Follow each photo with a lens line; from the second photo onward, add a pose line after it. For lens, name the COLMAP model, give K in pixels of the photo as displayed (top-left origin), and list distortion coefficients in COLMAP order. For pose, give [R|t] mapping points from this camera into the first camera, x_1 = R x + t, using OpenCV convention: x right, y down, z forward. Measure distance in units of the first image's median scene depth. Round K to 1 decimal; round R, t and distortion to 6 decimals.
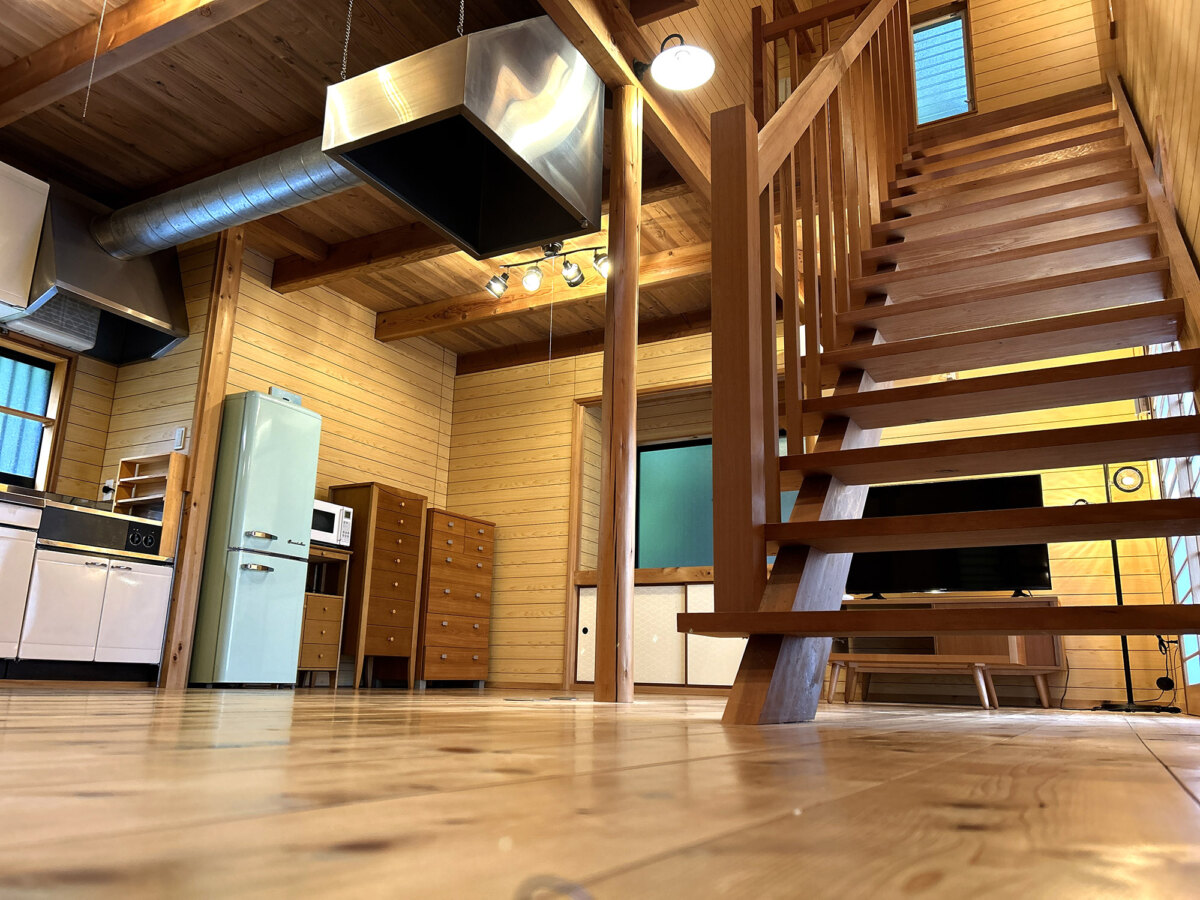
lens RADIAL K [[903.3, 0, 600.8], [0, 903.3, 457.9], [0, 0, 1]] dist [0.175656, -0.327699]
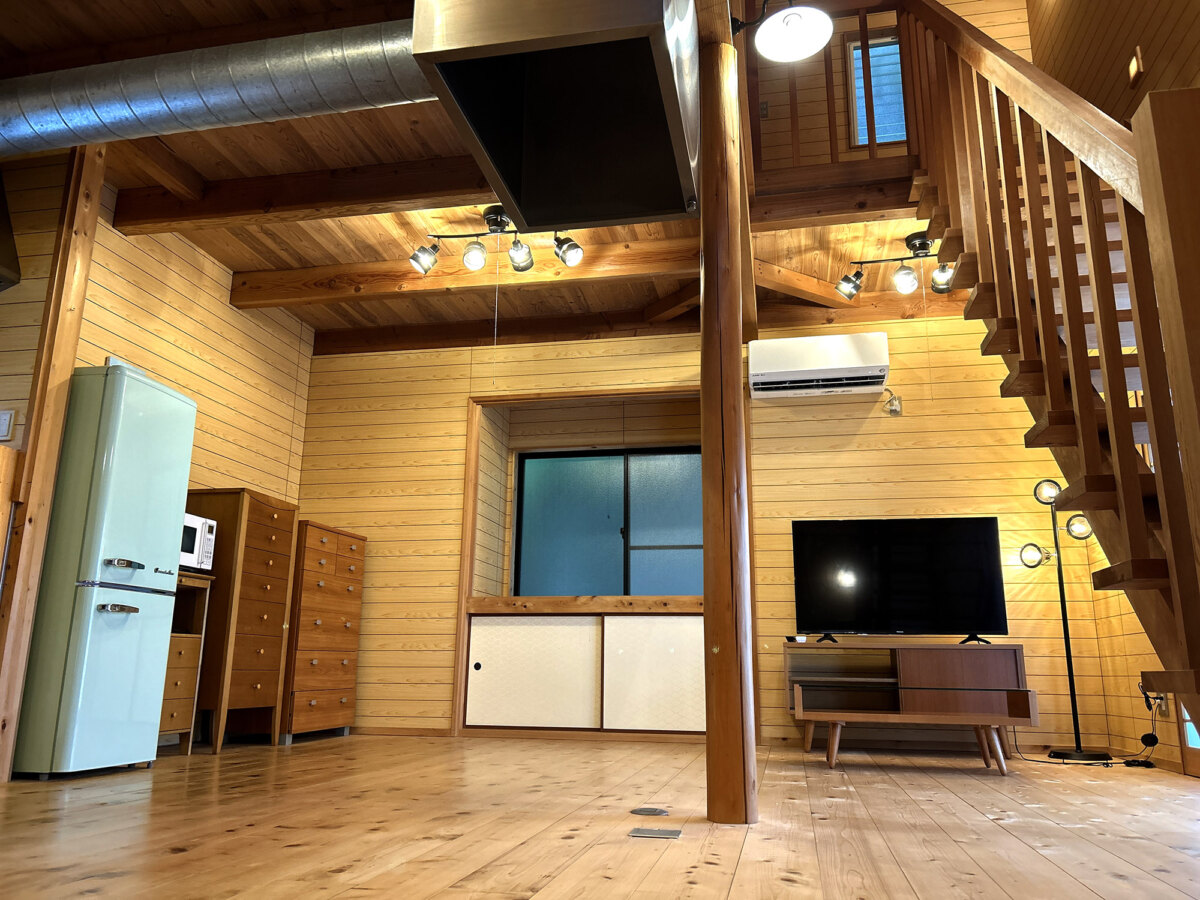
lens RADIAL K [[899.7, 0, 600.0], [0, 899.7, 450.0], [0, 0, 1]] dist [0.074729, -0.072913]
pose [[0.954675, 0.056642, 0.292211, -0.172667], [-0.058698, 0.998274, -0.001735, -0.021345], [-0.291805, -0.015496, 0.956352, 0.147938]]
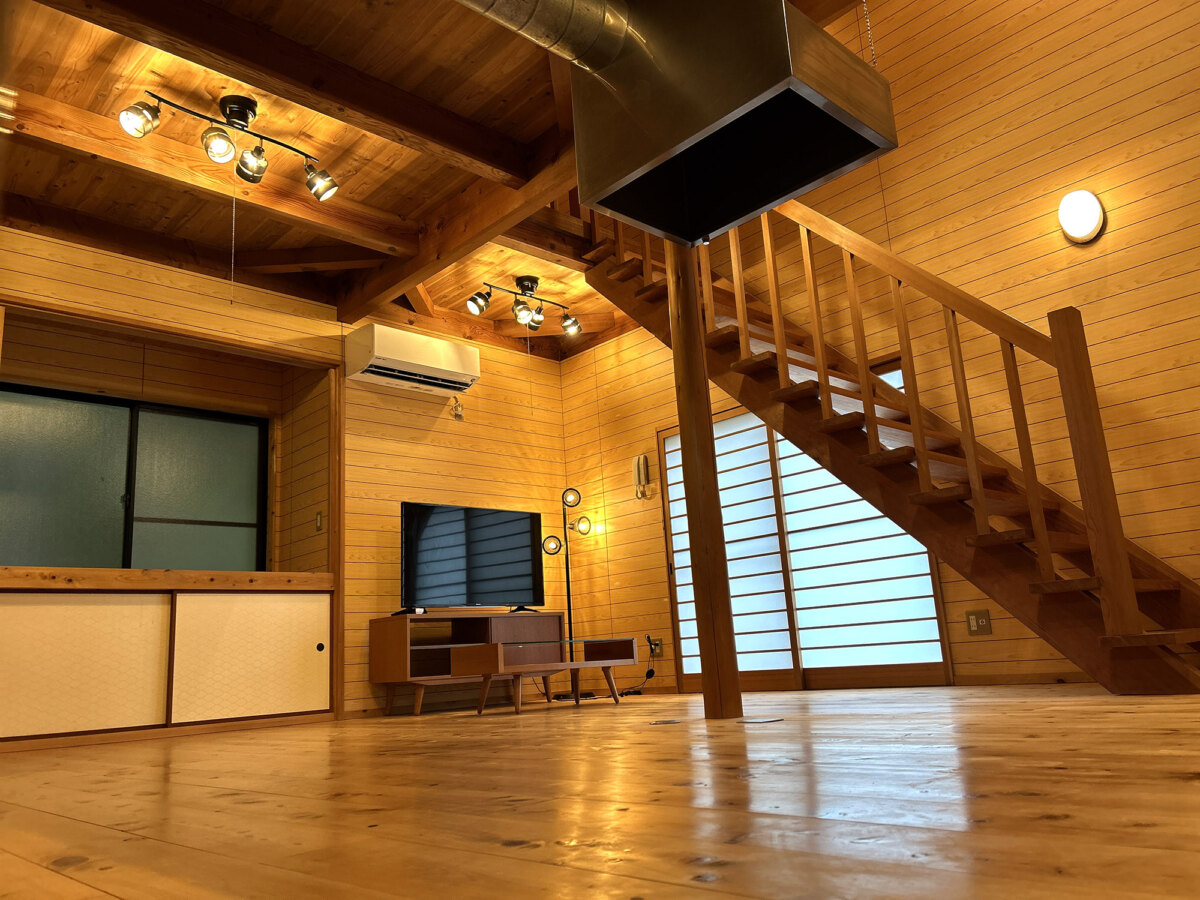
lens RADIAL K [[899.7, 0, 600.0], [0, 899.7, 450.0], [0, 0, 1]] dist [0.074729, -0.072913]
pose [[0.307897, 0.176444, 0.934915, -0.516211], [-0.160993, 0.978145, -0.131582, 0.063661], [-0.937700, -0.110001, 0.329574, 0.413621]]
